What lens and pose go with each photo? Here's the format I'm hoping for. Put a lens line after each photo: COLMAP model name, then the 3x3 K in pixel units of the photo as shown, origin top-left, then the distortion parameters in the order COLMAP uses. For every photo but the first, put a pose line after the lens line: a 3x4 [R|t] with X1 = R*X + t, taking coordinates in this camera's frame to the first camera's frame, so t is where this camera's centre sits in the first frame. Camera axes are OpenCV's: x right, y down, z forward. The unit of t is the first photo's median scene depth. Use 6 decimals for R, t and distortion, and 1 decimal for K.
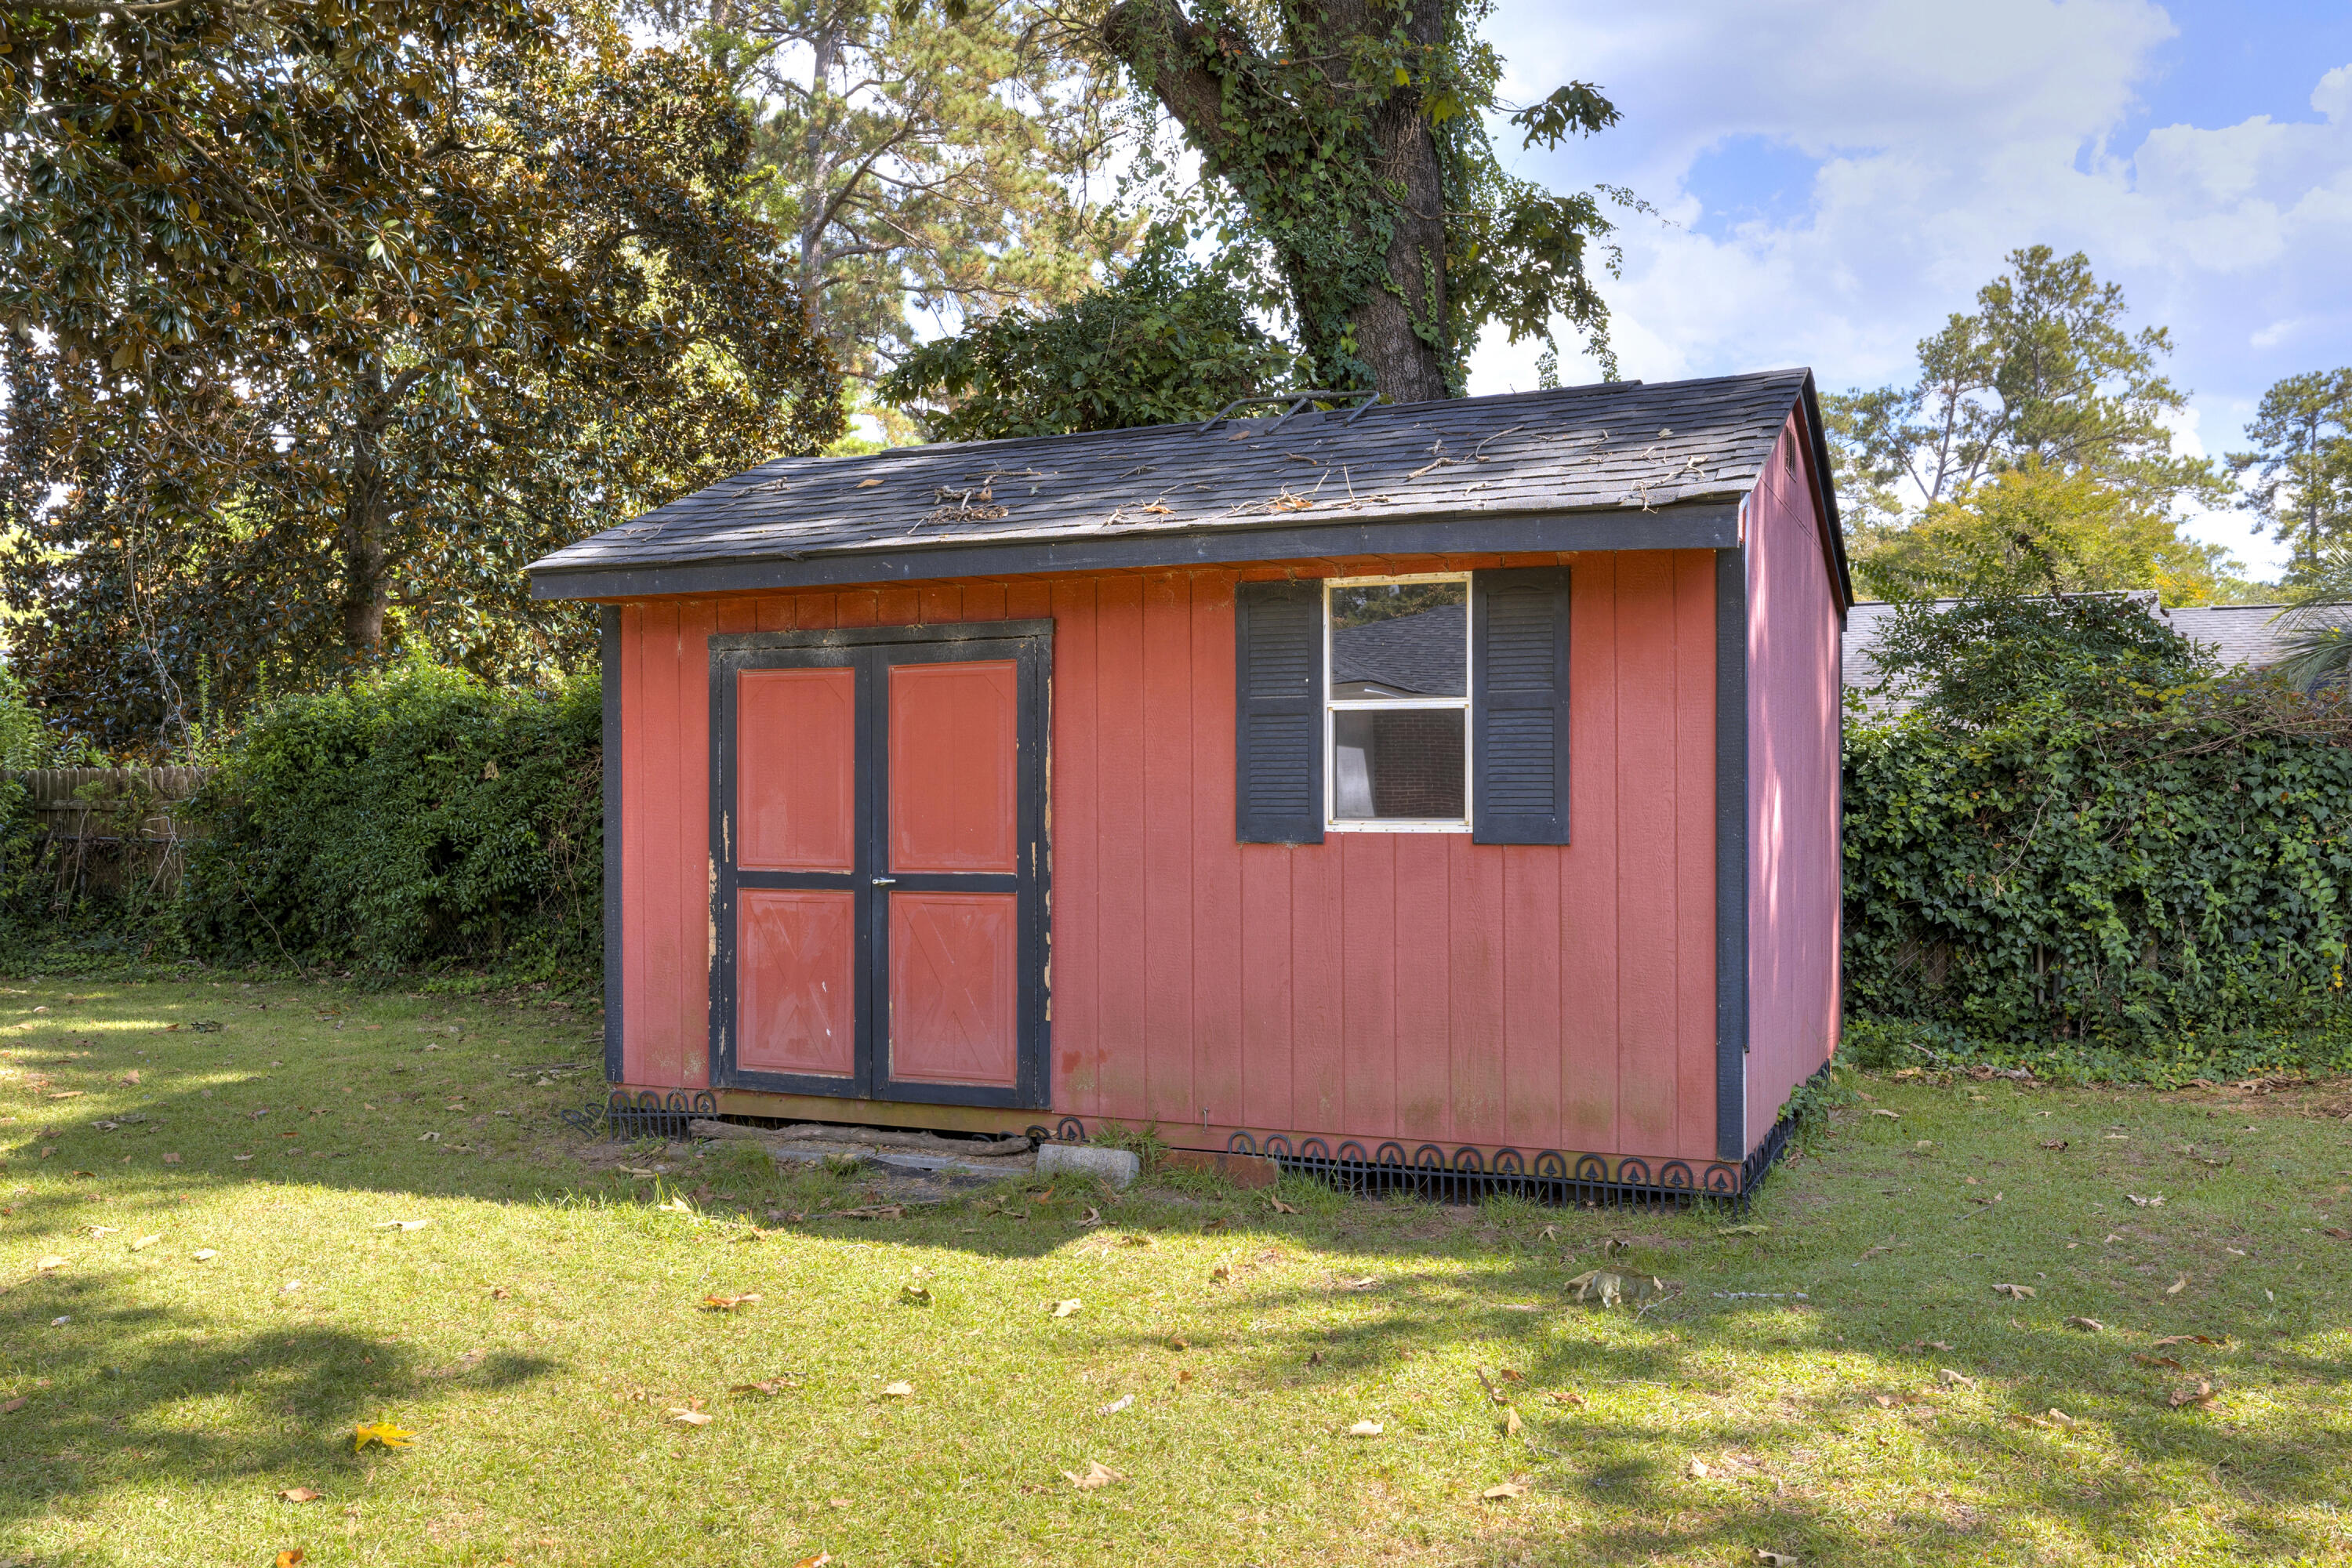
lens RADIAL K [[1928.8, 0, 1176.0], [0, 1928.8, 784.0], [0, 0, 1]] dist [0.007752, -0.001932]
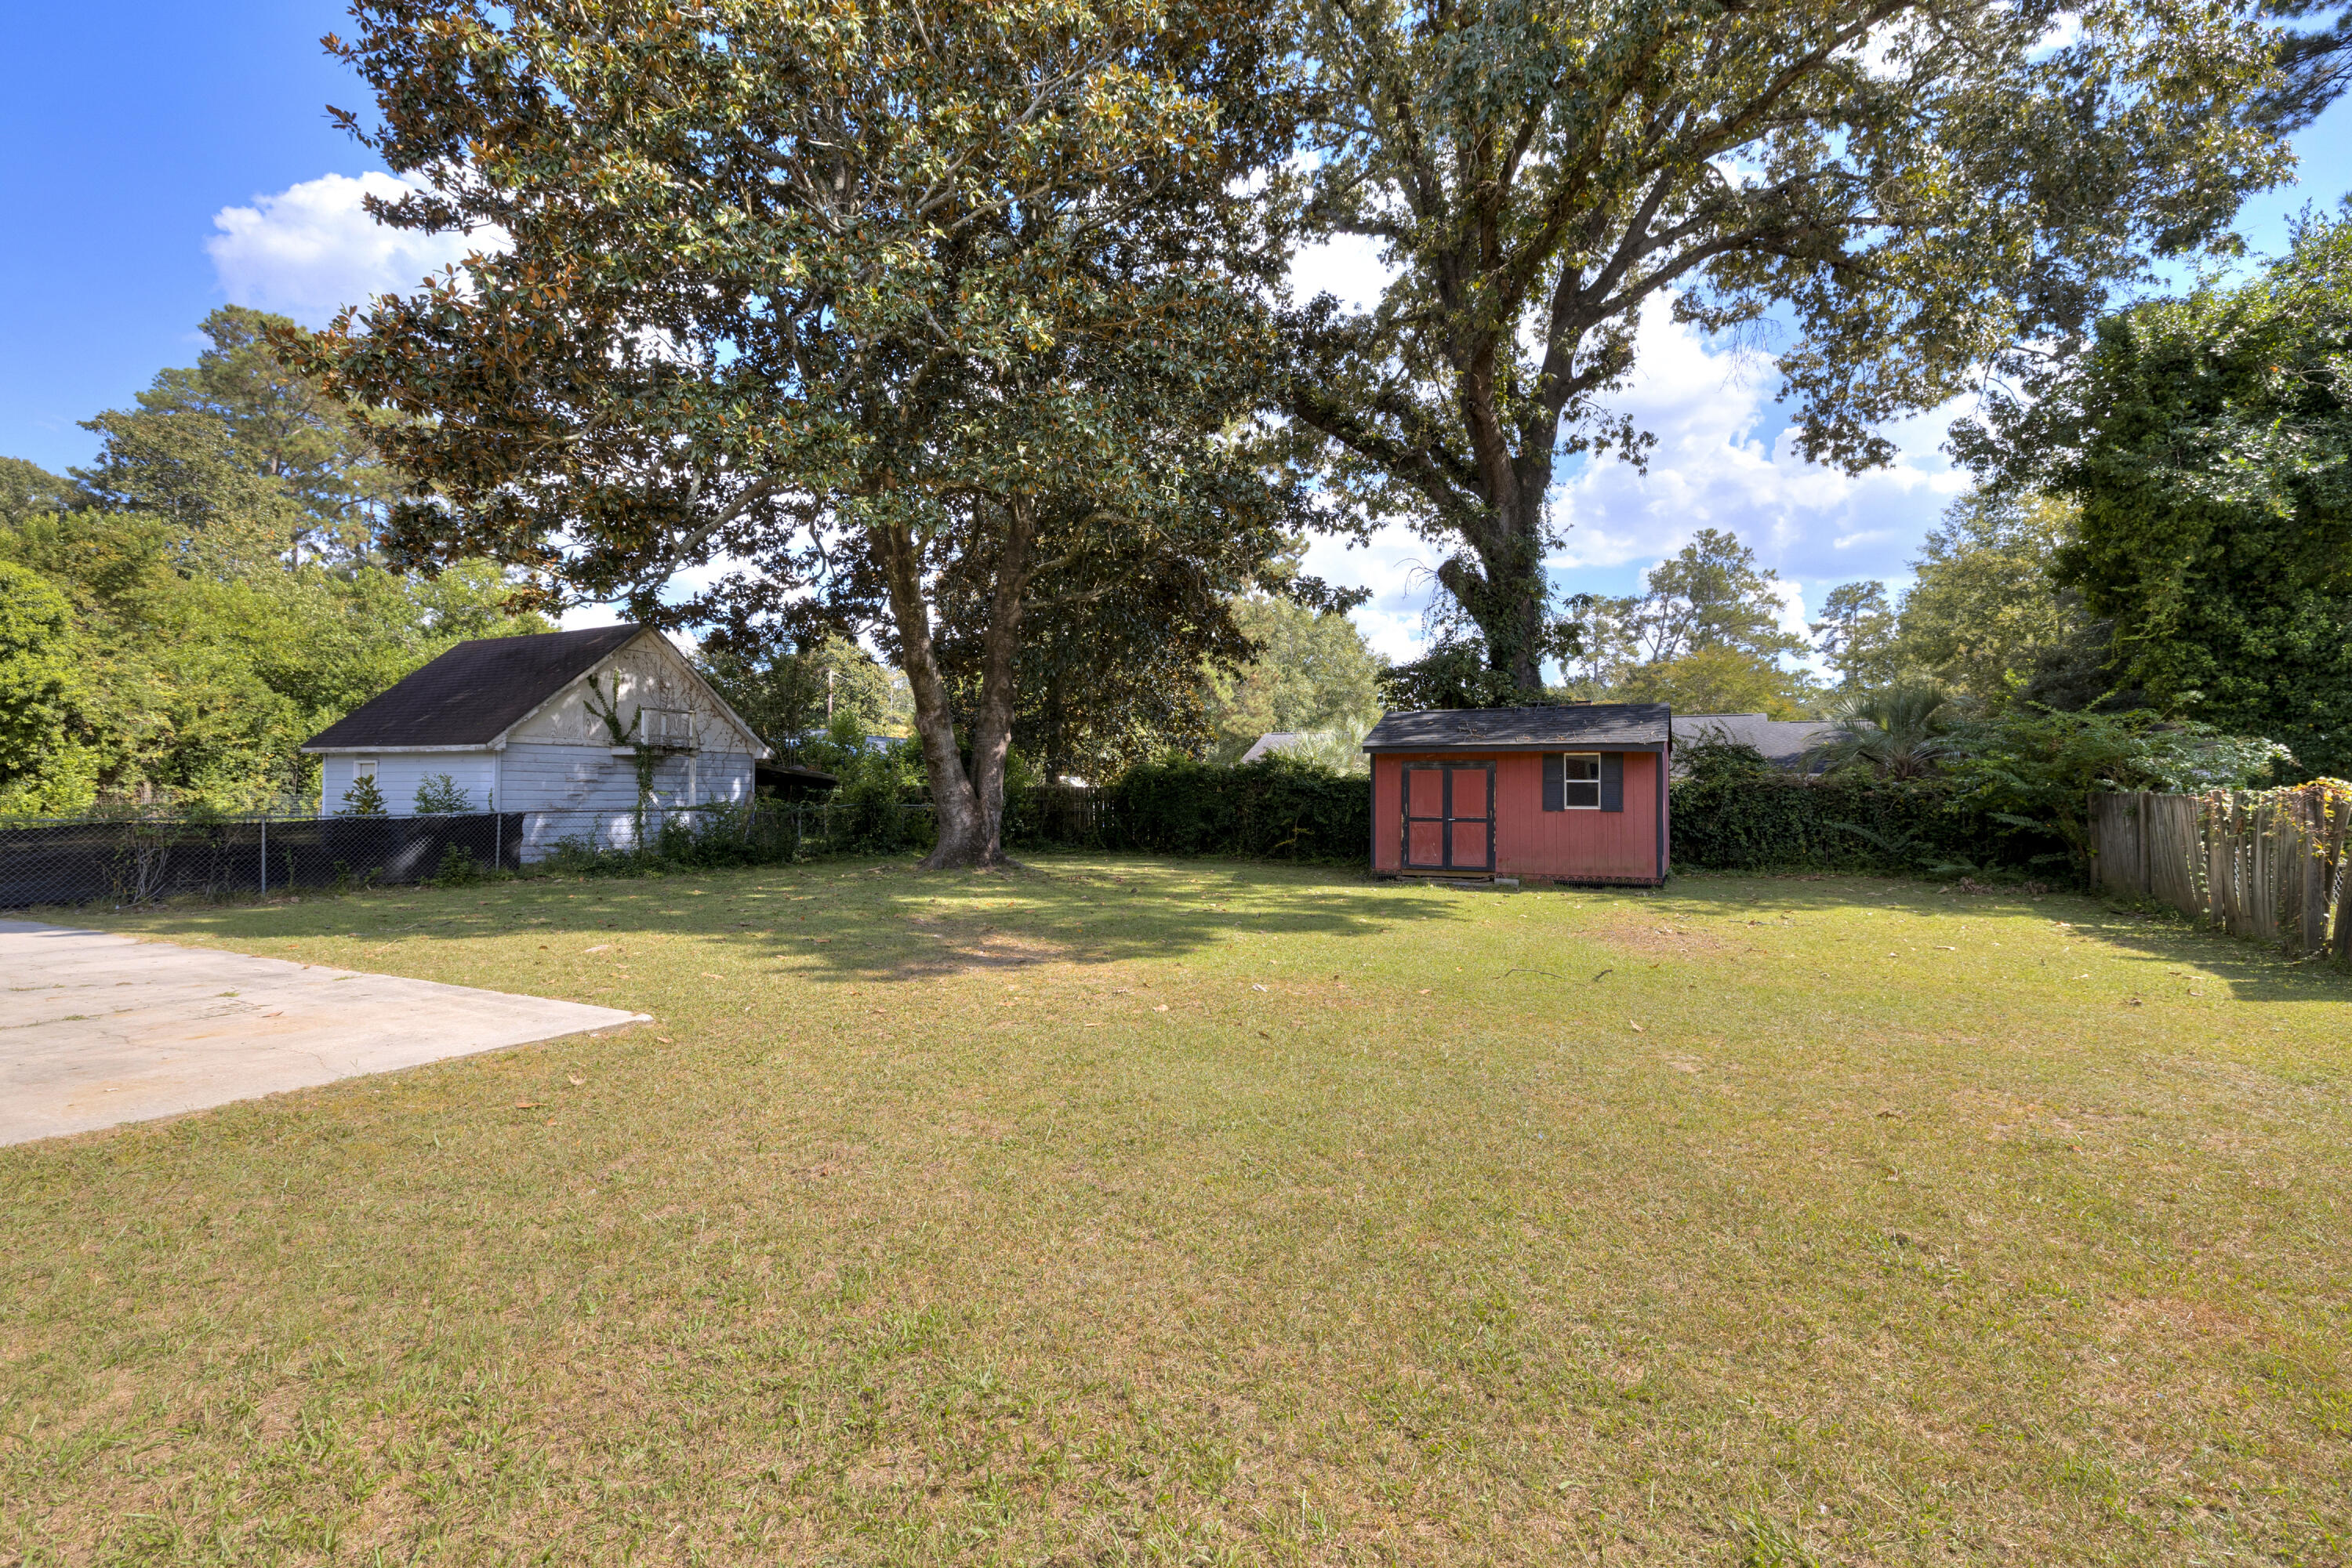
lens RADIAL K [[1020.7, 0, 1175.3], [0, 1020.7, 767.7], [0, 0, 1]] dist [0.000392, 0.000408]
pose [[0.998075, 0.006063, -0.061719, -0.047897], [-0.007378, 0.999750, -0.021093, -0.001058], [0.061575, 0.021508, 0.997871, -0.101728]]
